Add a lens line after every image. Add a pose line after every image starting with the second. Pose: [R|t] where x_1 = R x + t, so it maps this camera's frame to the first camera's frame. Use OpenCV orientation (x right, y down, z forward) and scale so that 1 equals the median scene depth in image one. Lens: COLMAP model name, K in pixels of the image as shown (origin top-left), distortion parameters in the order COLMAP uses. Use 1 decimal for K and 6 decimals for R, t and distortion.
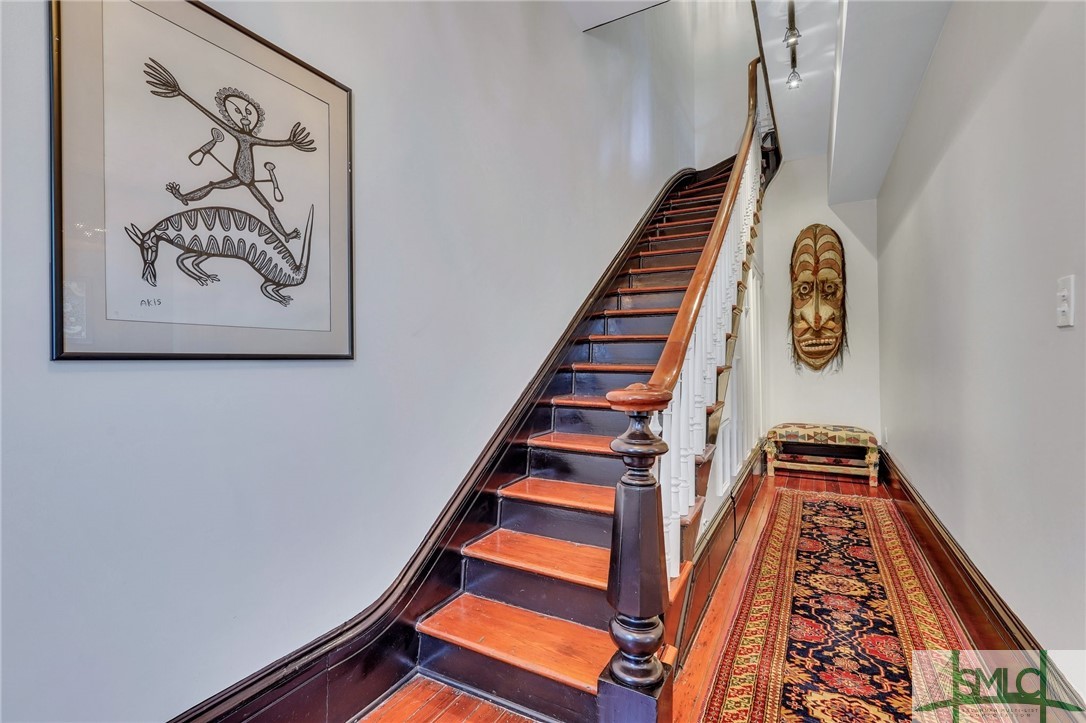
lens RADIAL K [[479.5, 0, 537.0], [0, 479.5, 358.7], [0, 0, 1]] dist [-0.017146, 0.000967]
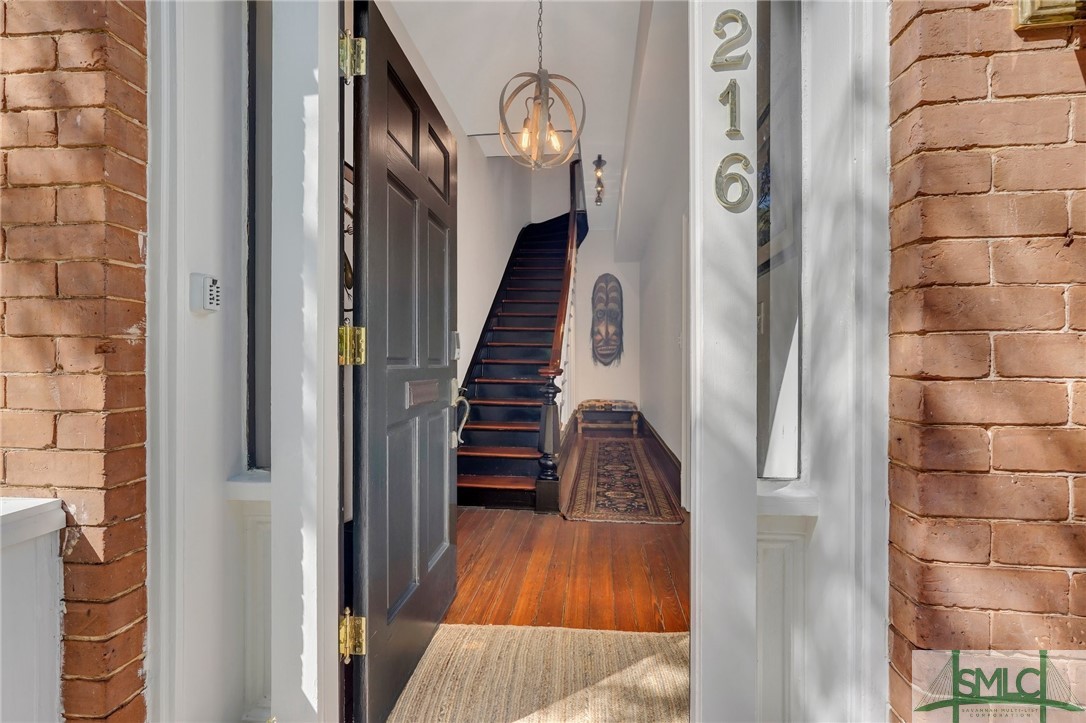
lens RADIAL K [[479.5, 0, 547.0], [0, 479.5, 361.5], [0, 0, 1]] dist [-0.017146, 0.000967]
pose [[0.914827, 0.007678, 0.403773, -0.250053], [-0.010866, 0.999925, 0.005605, 0.003719], [-0.403699, -0.009515, 0.914842, -0.399981]]
